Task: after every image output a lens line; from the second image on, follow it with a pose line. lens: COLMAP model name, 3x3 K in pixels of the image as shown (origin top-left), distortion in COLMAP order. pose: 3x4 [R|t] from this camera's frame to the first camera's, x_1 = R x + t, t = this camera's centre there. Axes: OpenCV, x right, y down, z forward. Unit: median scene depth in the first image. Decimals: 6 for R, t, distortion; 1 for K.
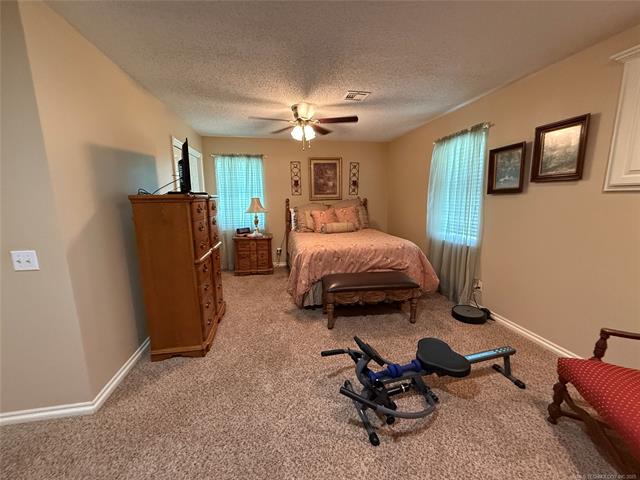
lens RADIAL K [[255.9, 0, 318.0], [0, 255.9, 240.6], [0, 0, 1]] dist [0.000019, -0.000149]
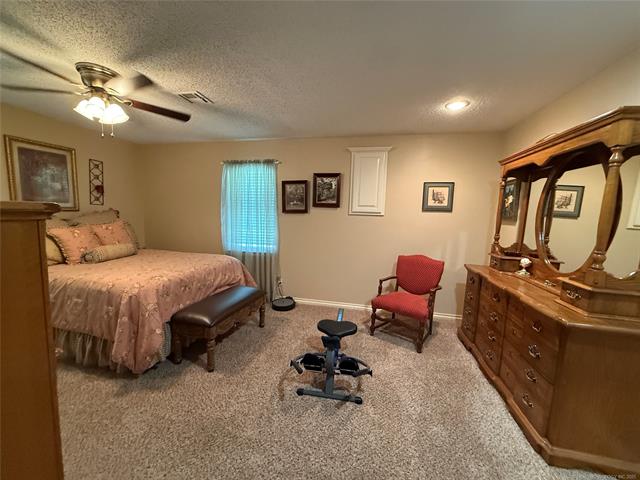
lens RADIAL K [[255.9, 0, 317.8], [0, 255.9, 241.1], [0, 0, 1]] dist [0.000019, -0.000149]
pose [[0.385552, -0.078430, 0.919347, -0.490936], [0.118869, 0.992300, 0.034803, -0.053339], [-0.914997, 0.095863, 0.391906, 0.290036]]
